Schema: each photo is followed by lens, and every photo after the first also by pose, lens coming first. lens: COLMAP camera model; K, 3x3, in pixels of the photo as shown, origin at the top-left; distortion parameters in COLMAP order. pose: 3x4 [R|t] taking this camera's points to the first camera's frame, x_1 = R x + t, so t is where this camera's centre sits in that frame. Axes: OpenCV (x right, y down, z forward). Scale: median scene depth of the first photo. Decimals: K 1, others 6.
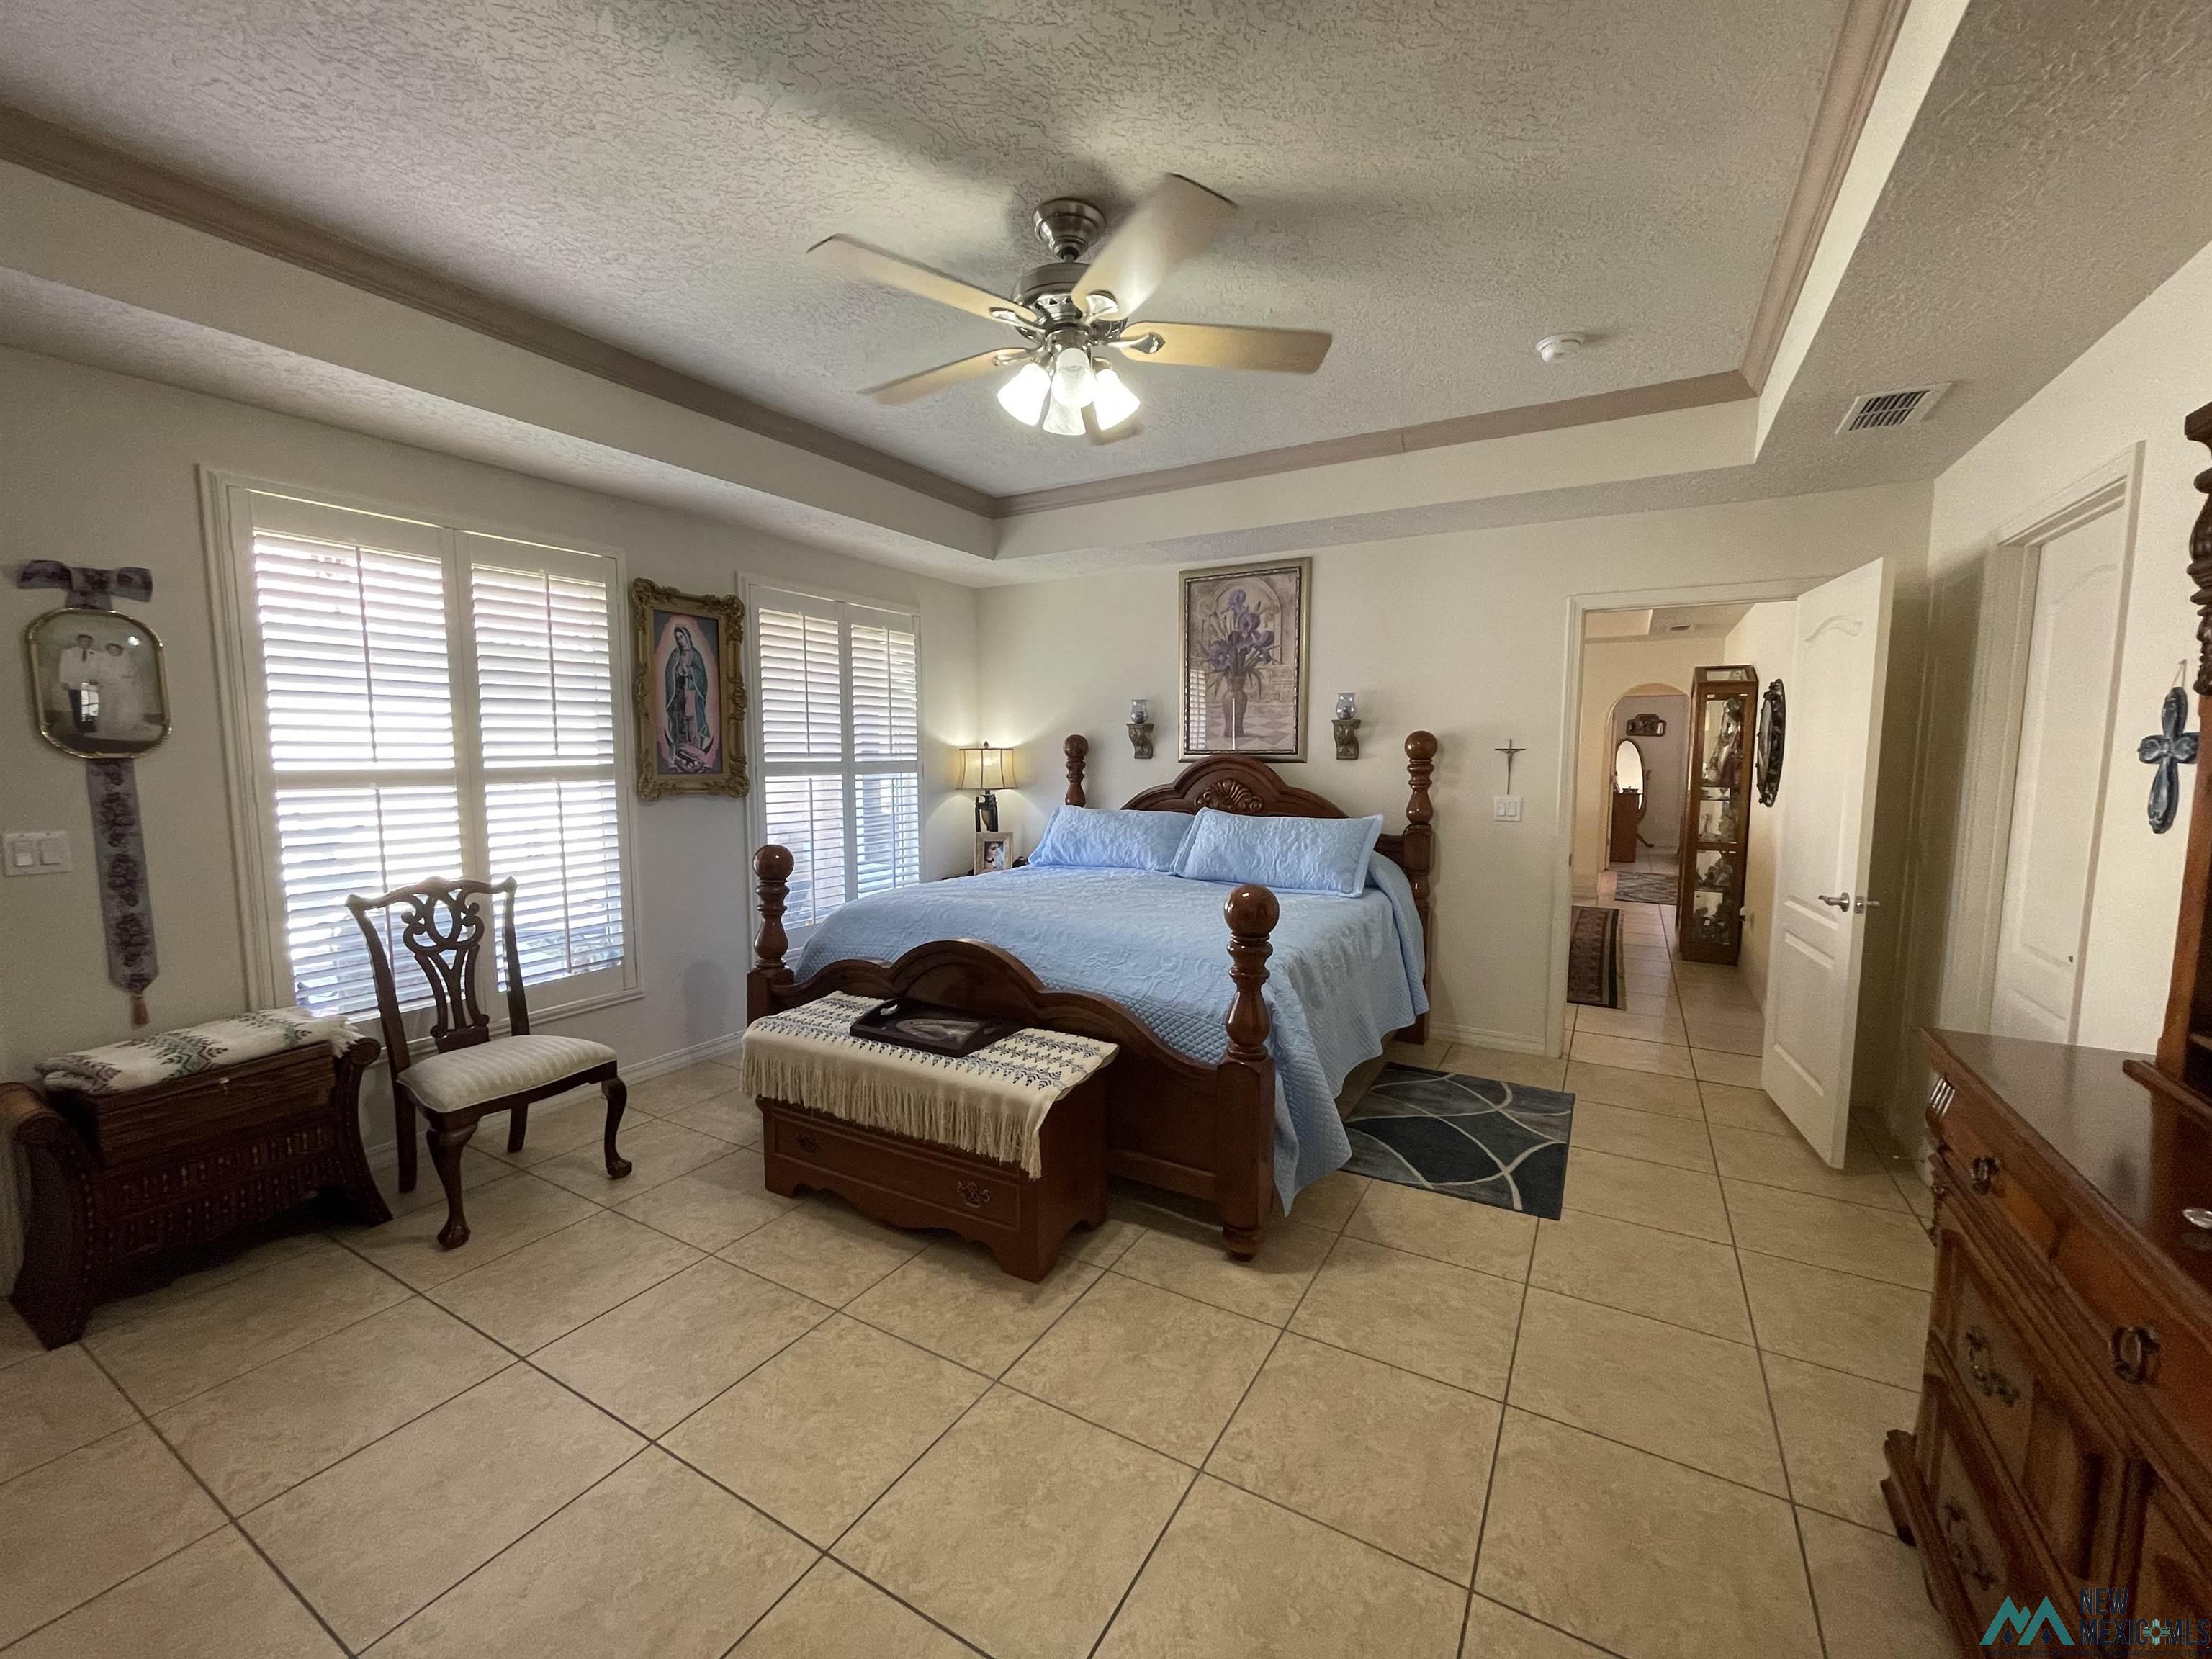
lens RADIAL K [[892.3, 0, 1098.6], [0, 892.3, 834.8], [0, 0, 1]] dist [0.001991, -0.000369]
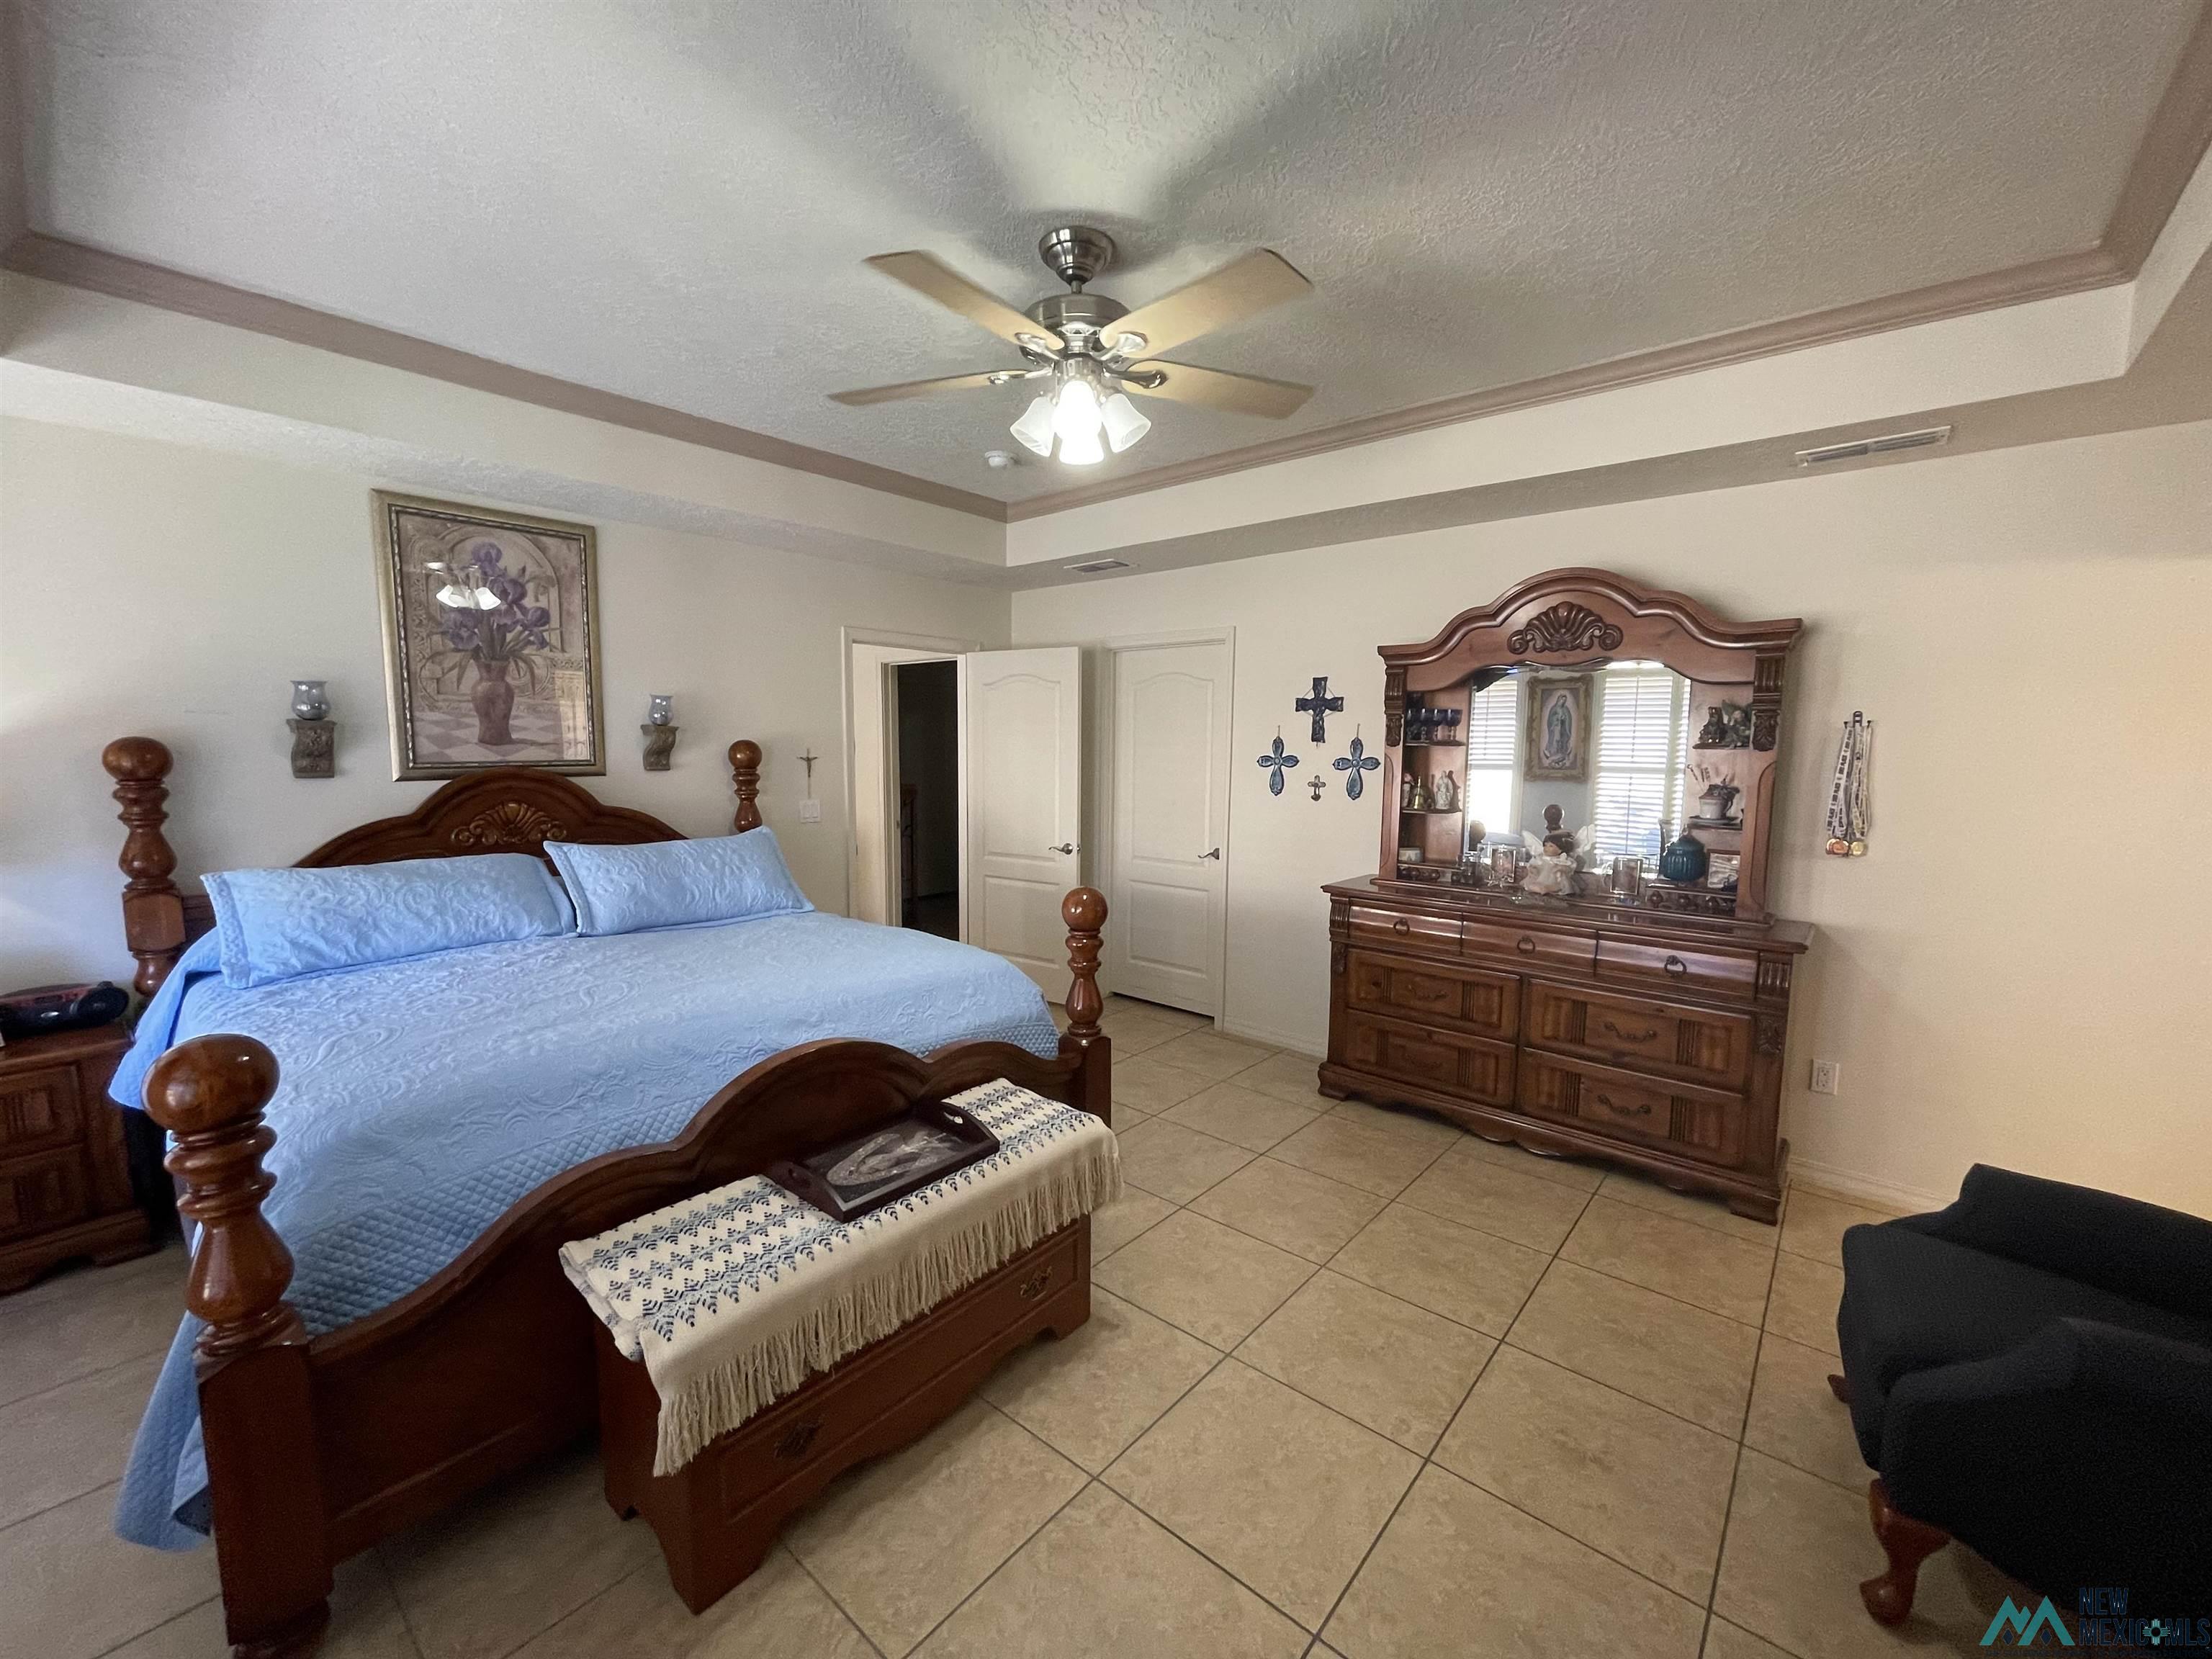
lens RADIAL K [[892.3, 0, 1119.9], [0, 892.3, 827.9], [0, 0, 1]] dist [0.001991, -0.000369]
pose [[0.173752, -0.096603, 0.980040, -0.512570], [0.085212, 0.992919, 0.082765, -0.061677], [-0.981096, 0.069131, 0.180753, 0.391873]]
